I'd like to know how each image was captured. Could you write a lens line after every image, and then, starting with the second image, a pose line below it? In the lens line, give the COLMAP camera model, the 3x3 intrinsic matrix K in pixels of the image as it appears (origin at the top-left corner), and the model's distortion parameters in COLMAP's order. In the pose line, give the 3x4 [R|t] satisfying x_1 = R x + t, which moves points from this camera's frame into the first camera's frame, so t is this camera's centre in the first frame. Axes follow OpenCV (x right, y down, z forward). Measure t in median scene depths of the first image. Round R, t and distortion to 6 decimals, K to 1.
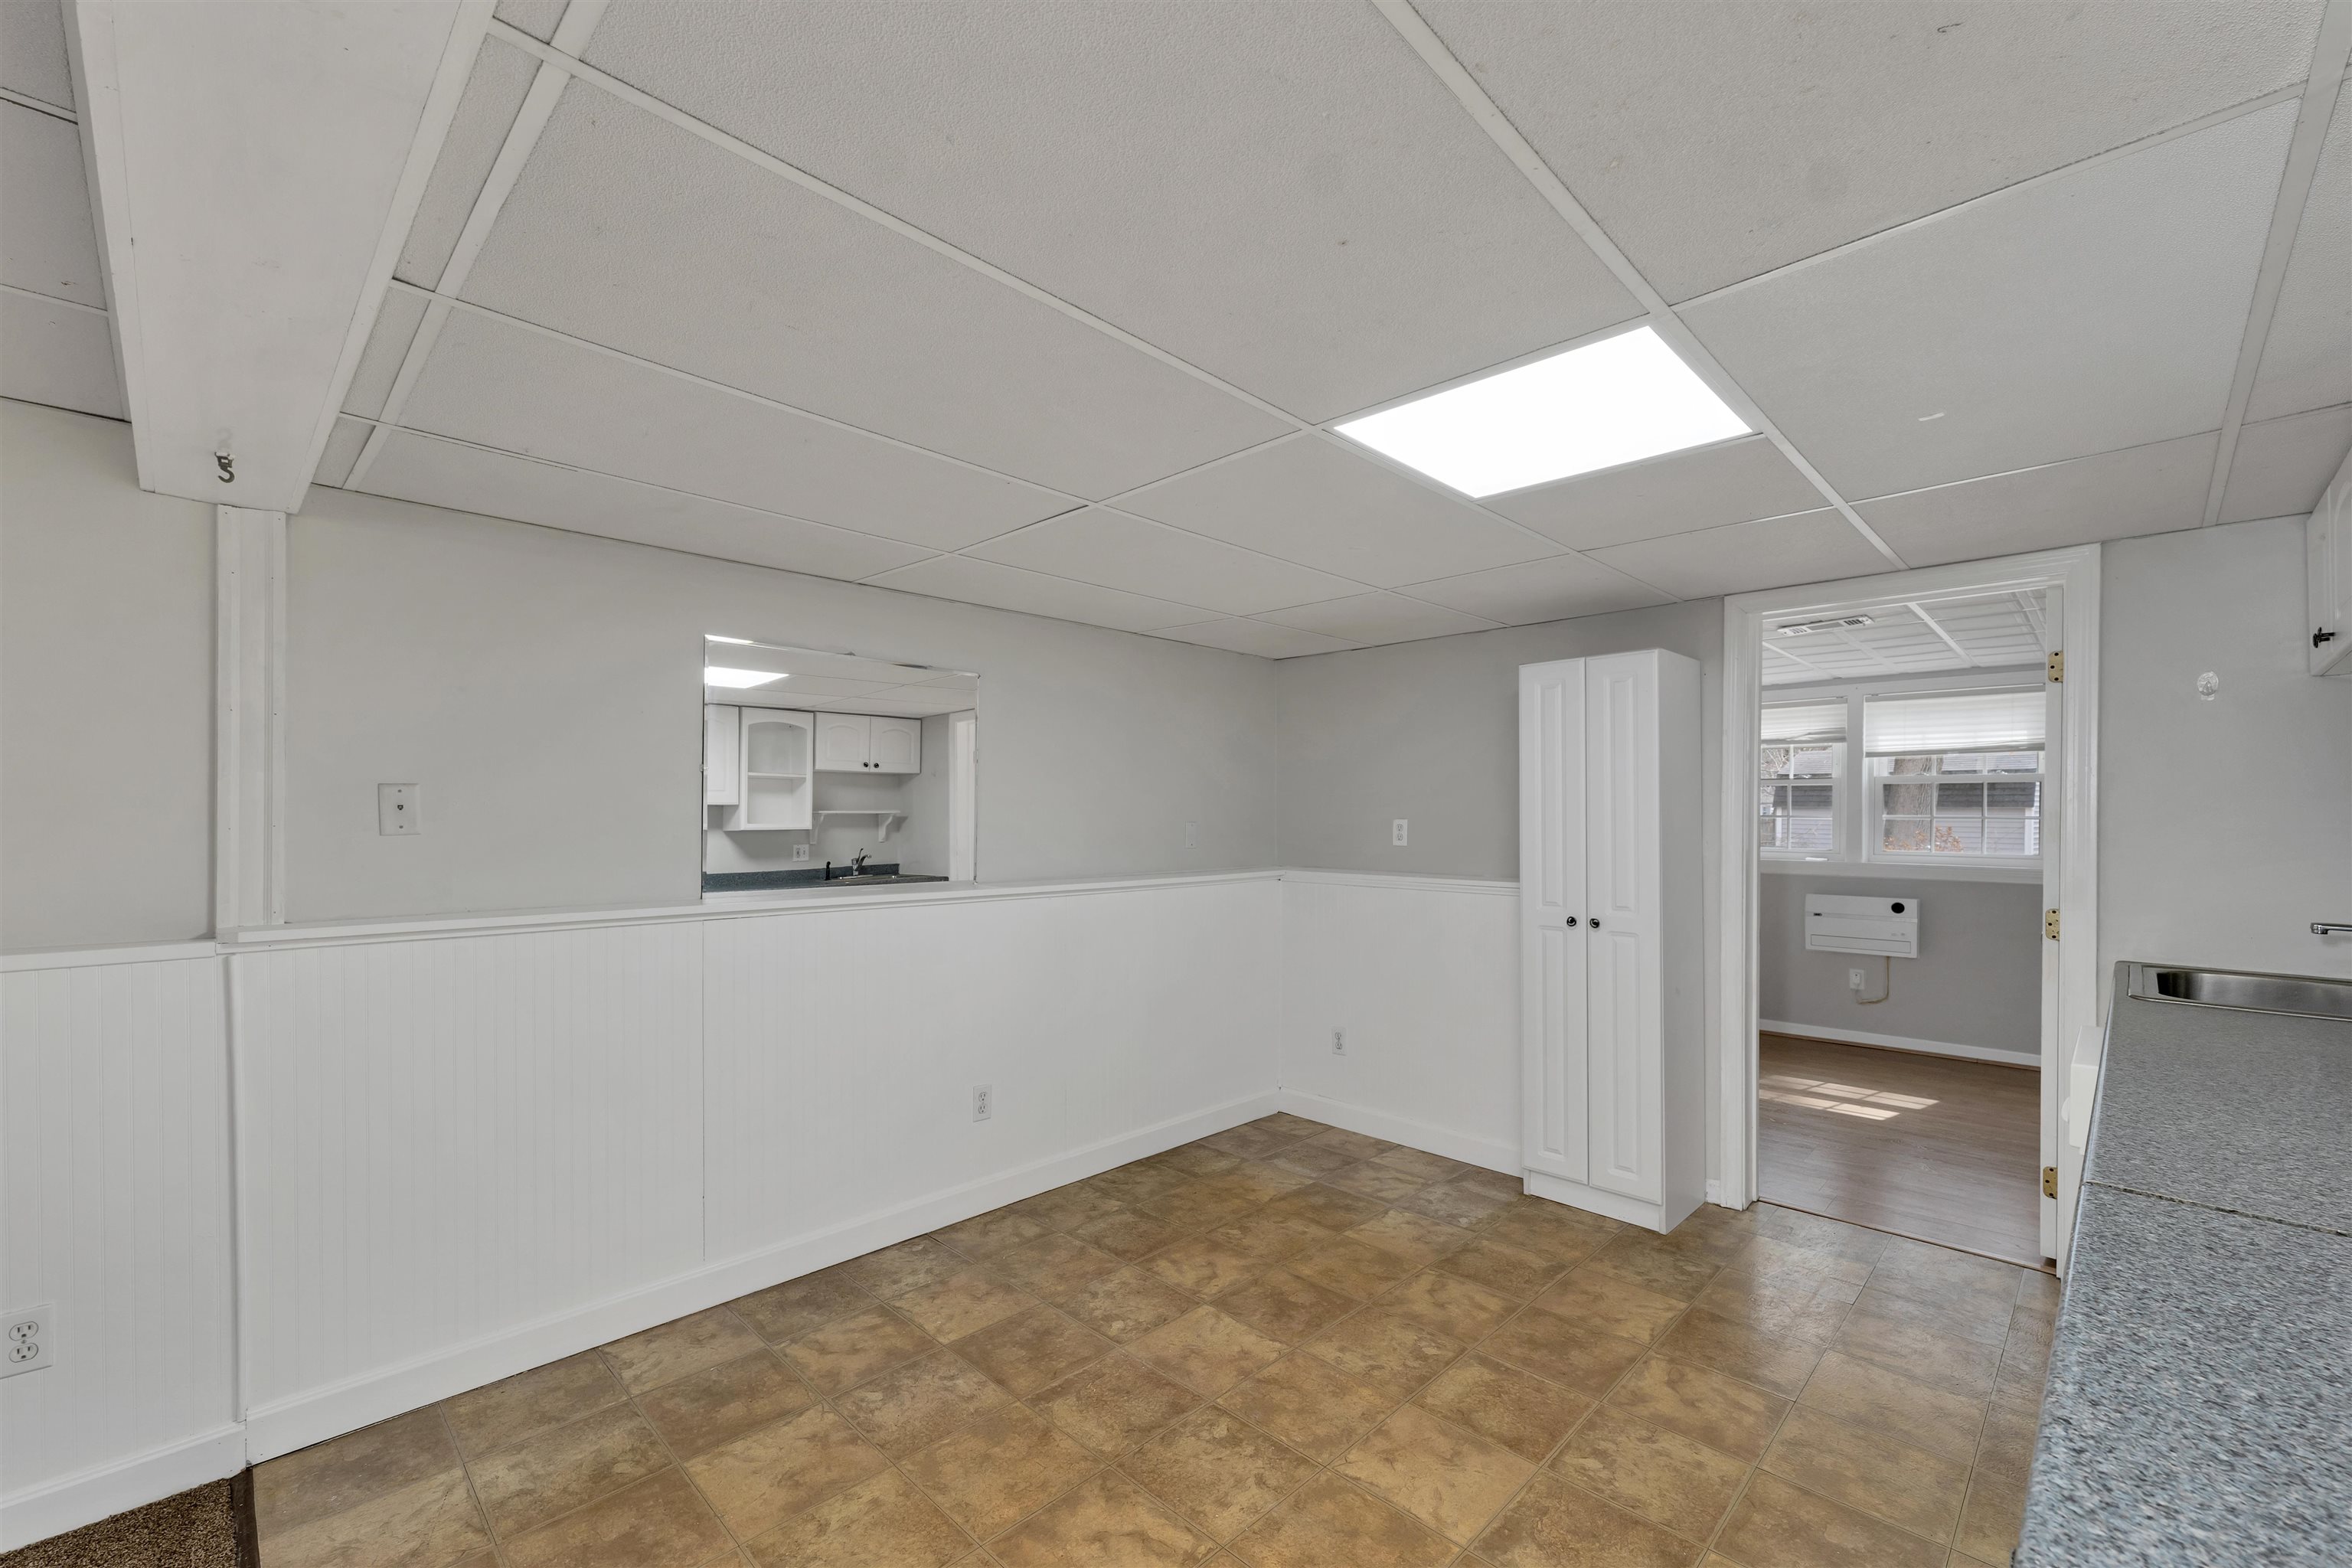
lens RADIAL K [[970.8, 0, 1167.5], [0, 970.8, 810.4], [0, 0, 1]] dist [0.000294, -0.000195]
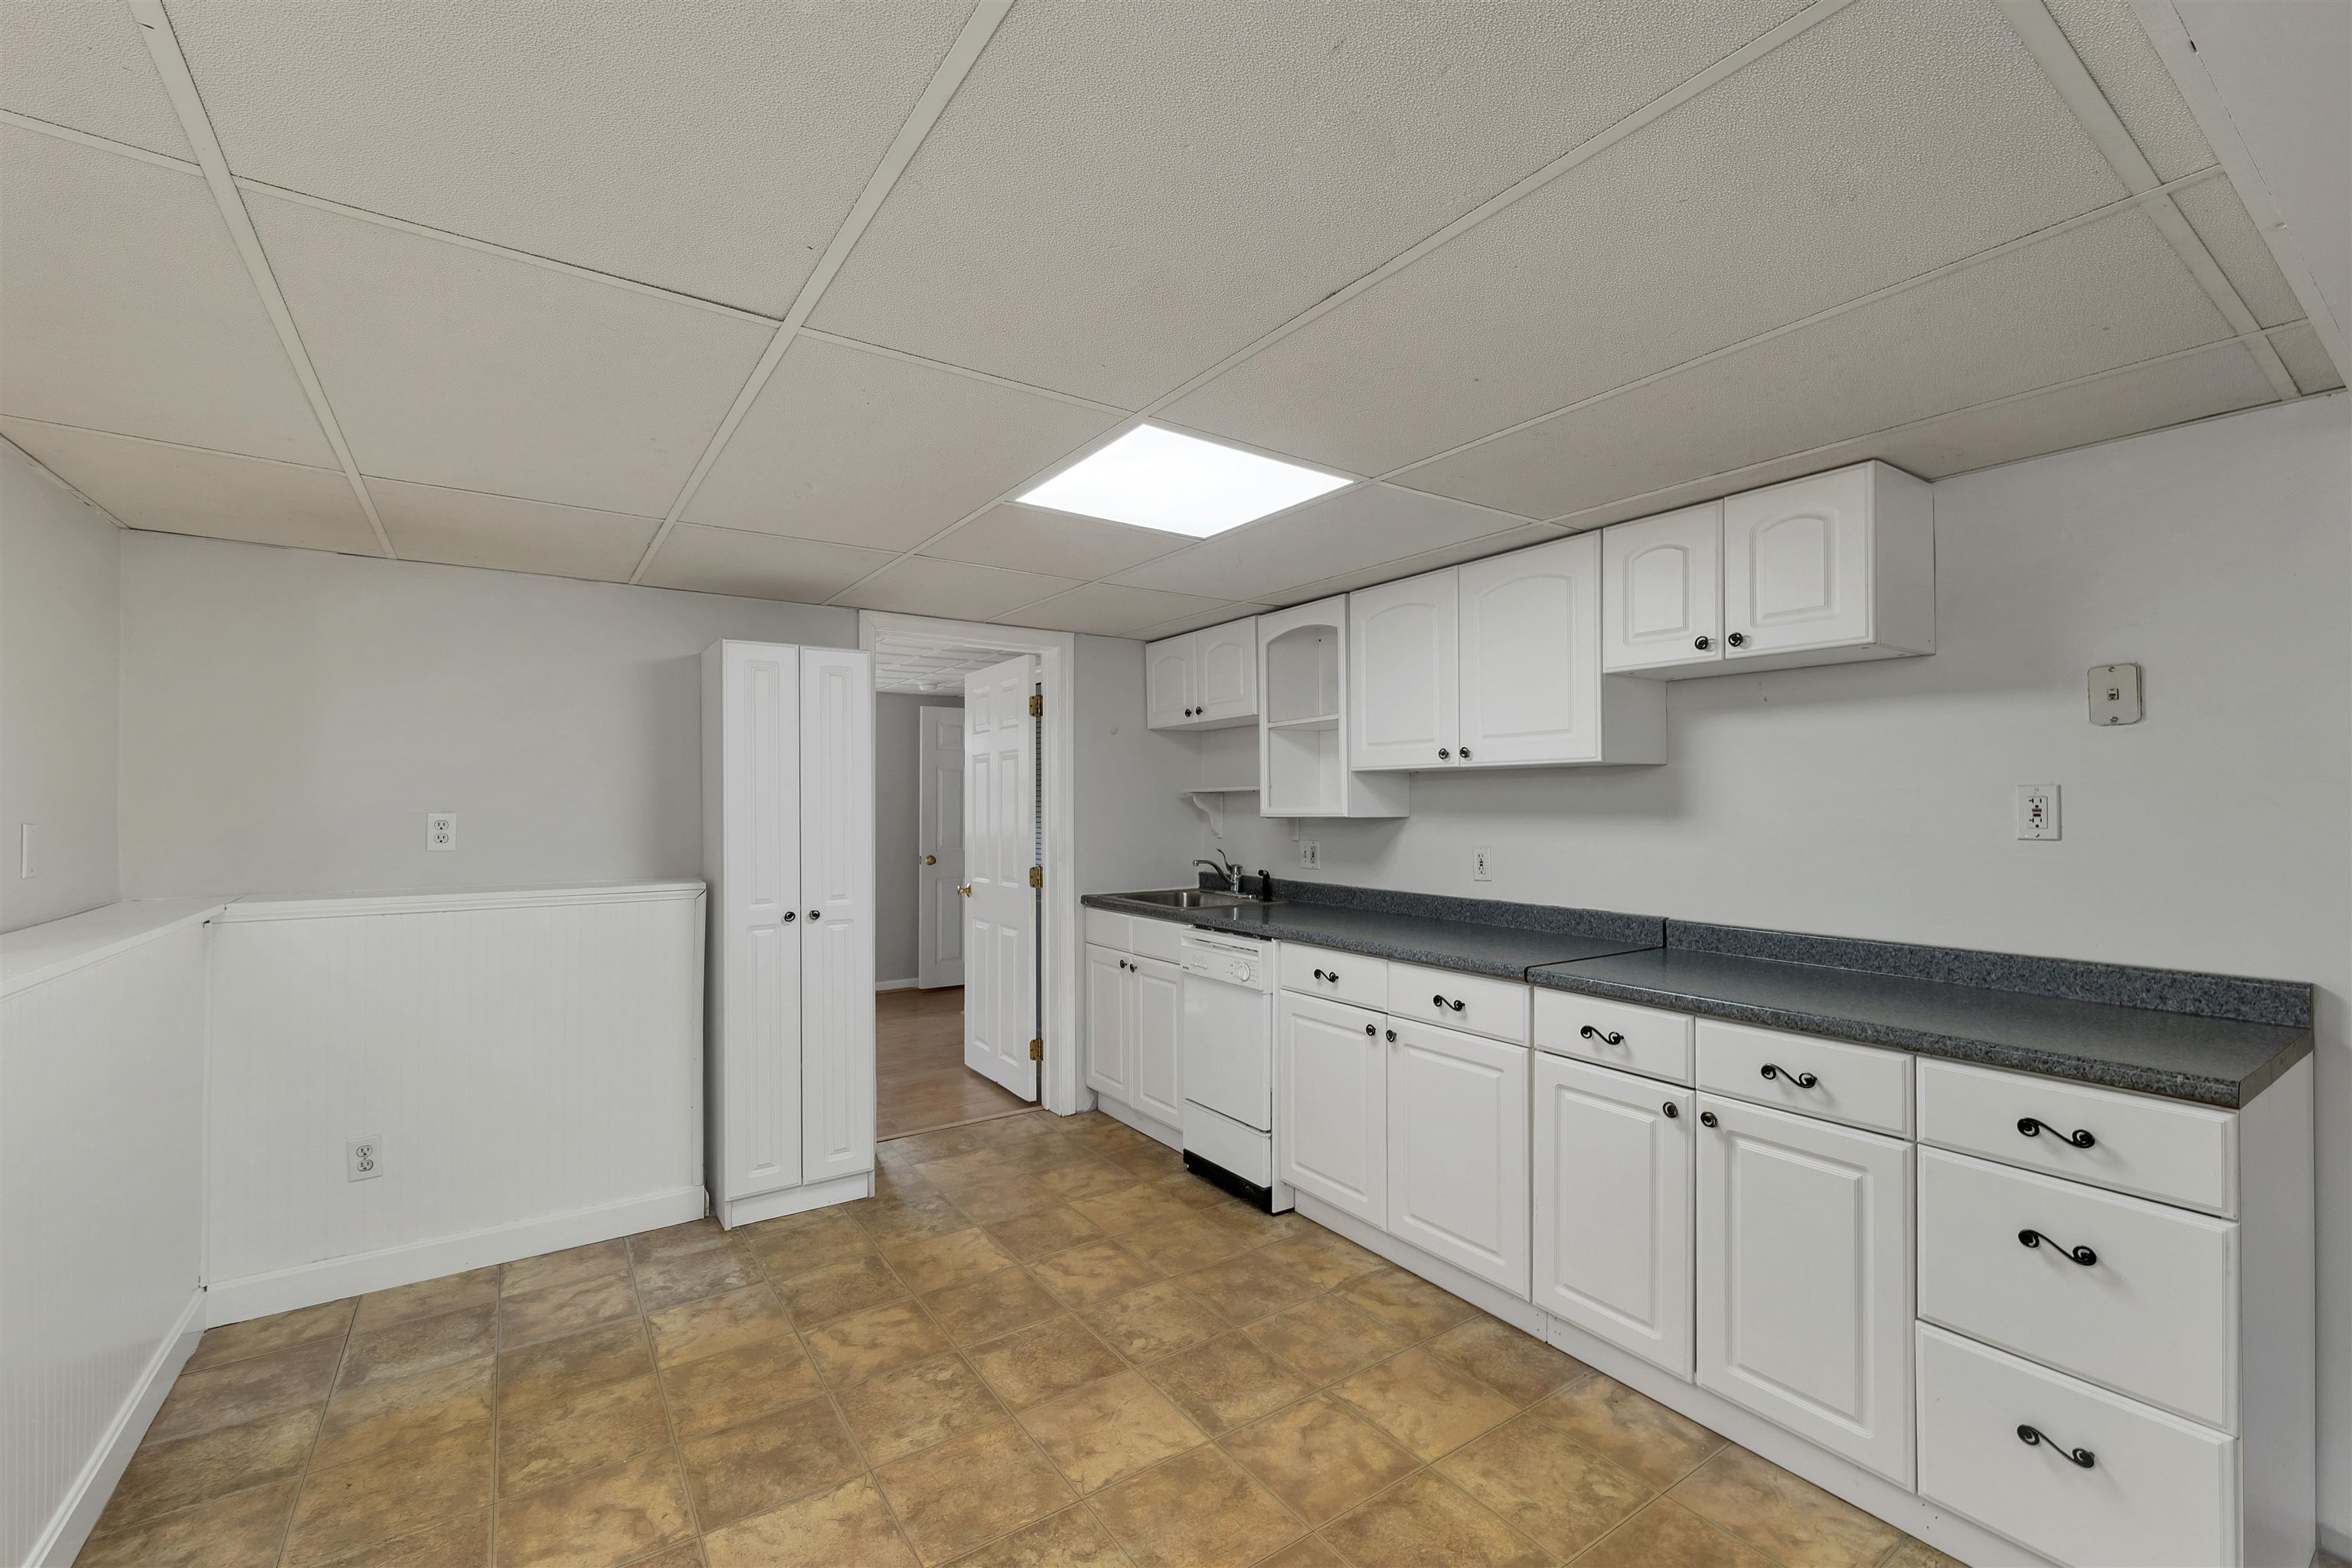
lens RADIAL K [[975.9, 0, 1176.0], [0, 975.9, 784.0], [0, 0, 1]] dist [-0.000310, -0.000001]
pose [[0.184842, 0.012676, 0.982686, -0.487430], [-0.001915, 0.999920, -0.012538, -0.005859], [-0.982766, 0.000436, 0.184851, 0.468247]]
